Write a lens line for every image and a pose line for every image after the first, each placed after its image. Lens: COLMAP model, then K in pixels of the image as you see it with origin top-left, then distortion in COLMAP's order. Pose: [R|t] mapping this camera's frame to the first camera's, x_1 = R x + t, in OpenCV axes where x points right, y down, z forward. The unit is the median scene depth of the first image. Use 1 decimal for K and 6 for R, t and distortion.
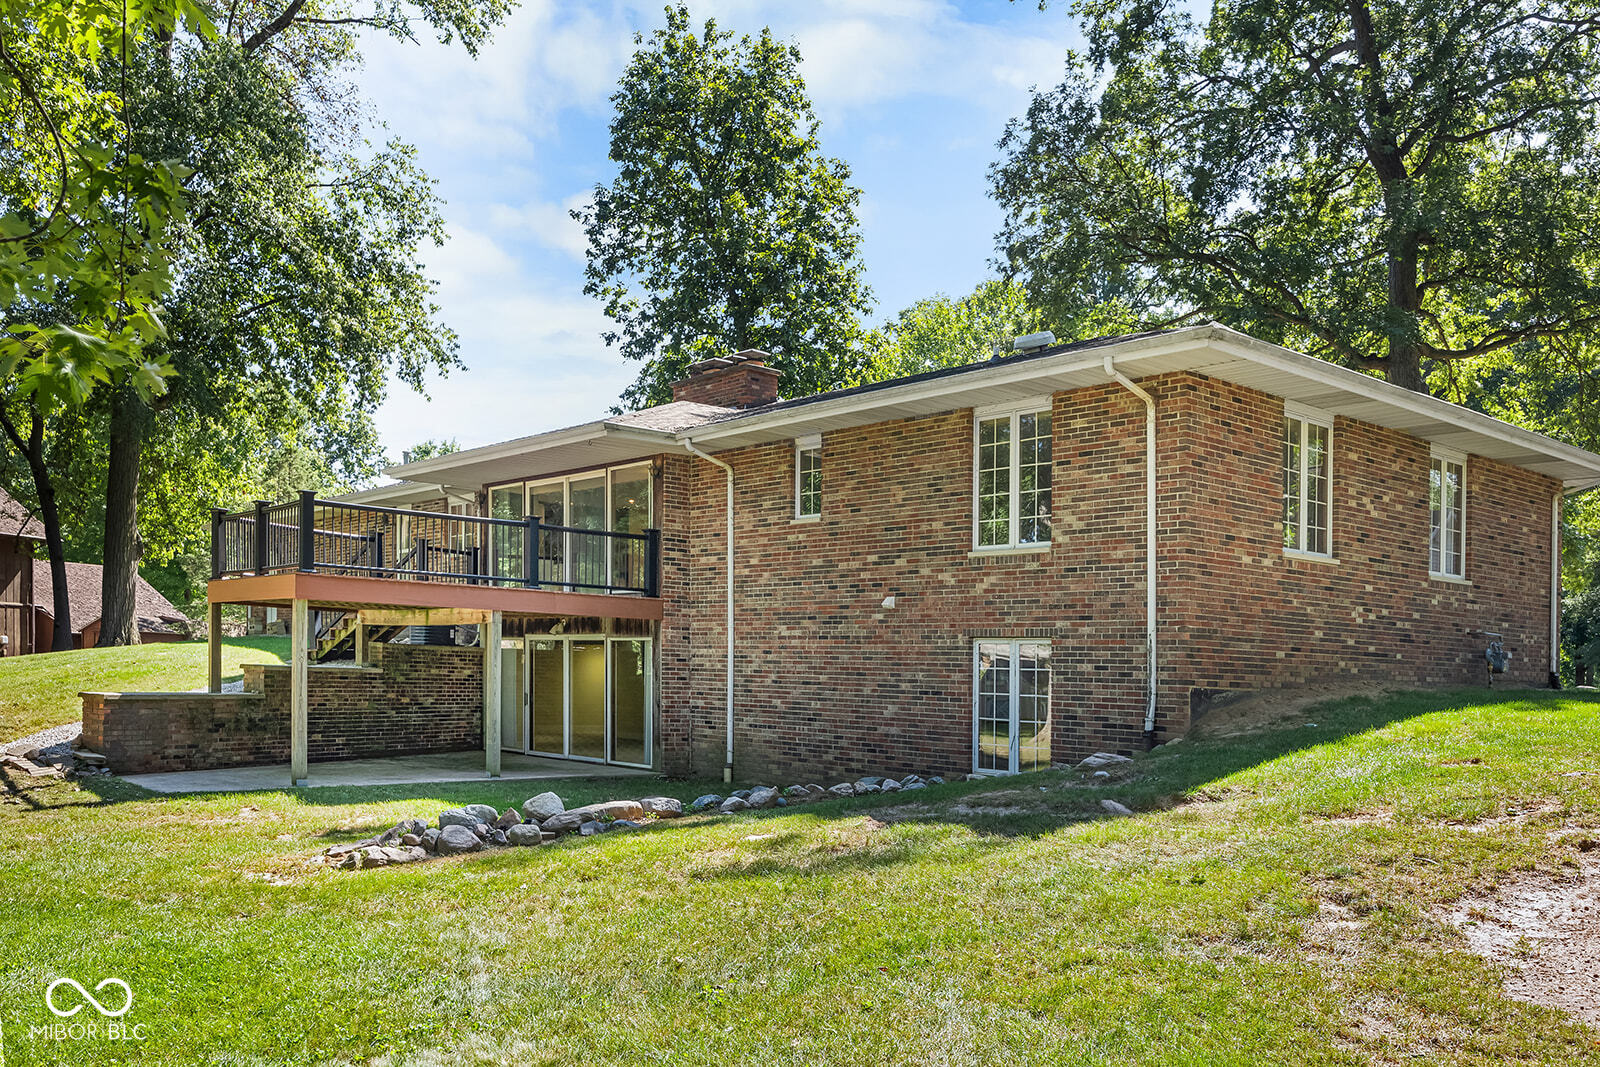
lens RADIAL K [[1380.8, 0, 800.0], [0, 1380.8, 533.5], [0, 0, 1]] dist [0.083860, 0.000522]
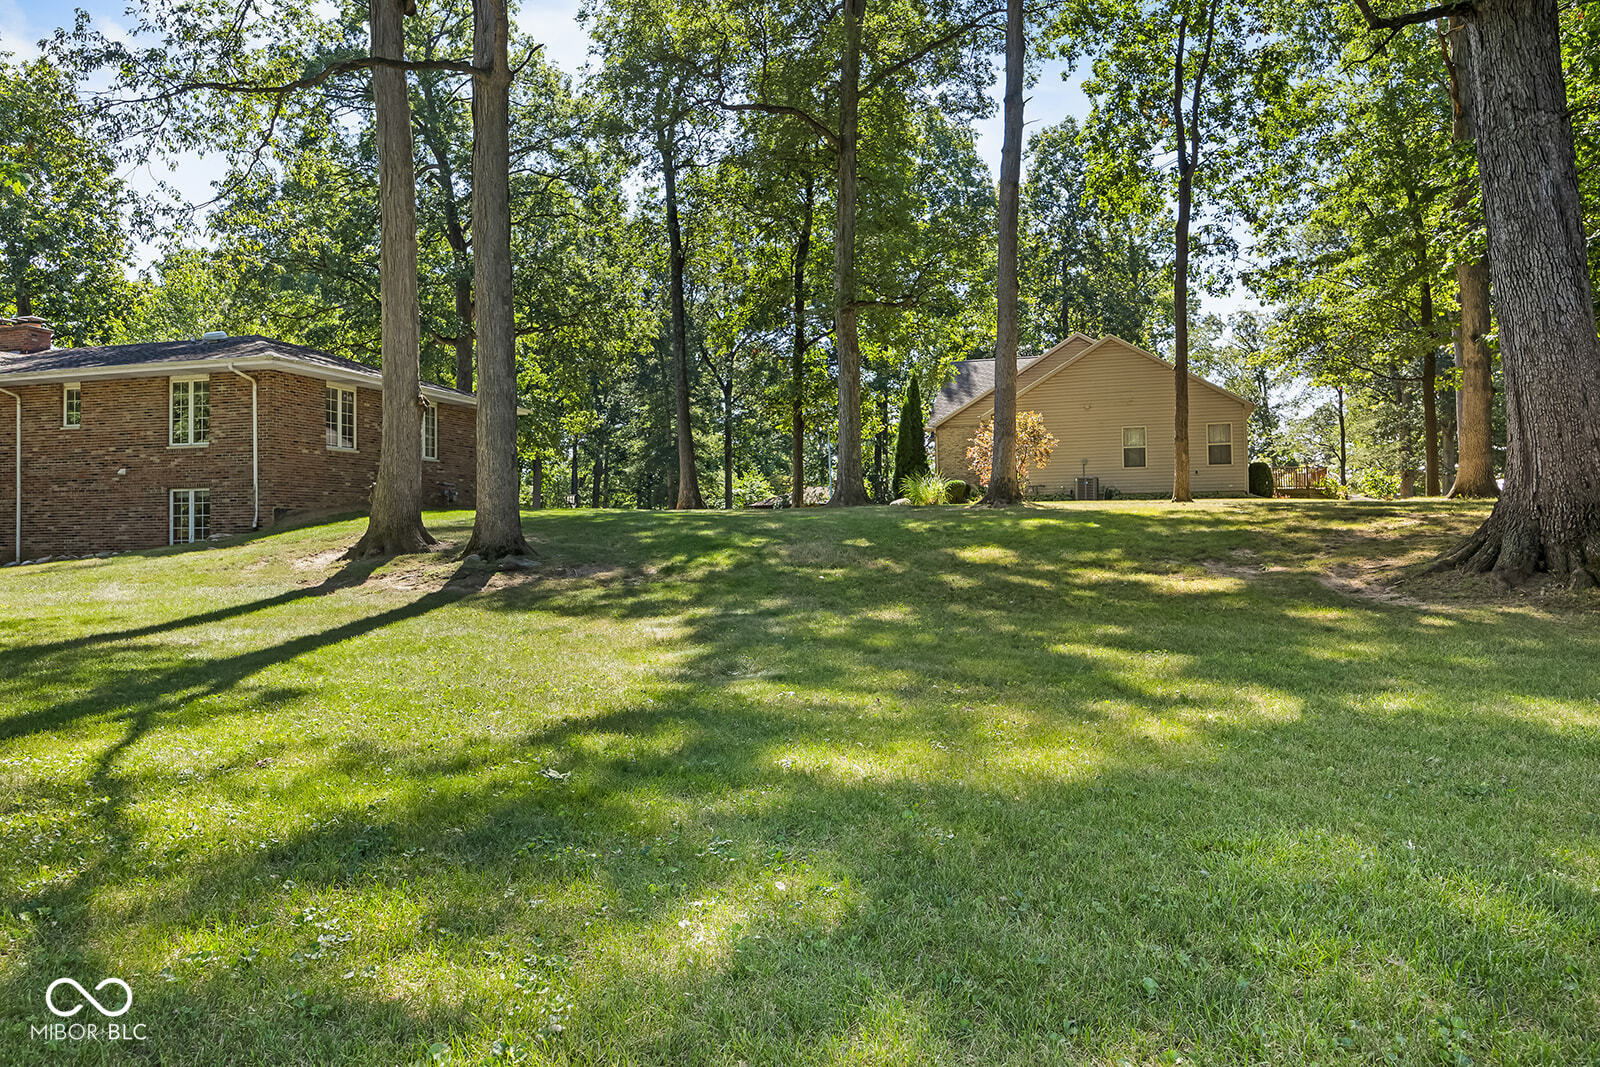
lens RADIAL K [[1040.4, 0, 804.2], [0, 1040.4, 461.5], [0, 0, 1]] dist [-0.009242, 0.000010]
pose [[0.818297, 0.000533, 0.574796, 0.011600], [-0.021415, 0.999334, 0.029560, -0.027390], [-0.574397, -0.036498, 0.817763, -0.721402]]
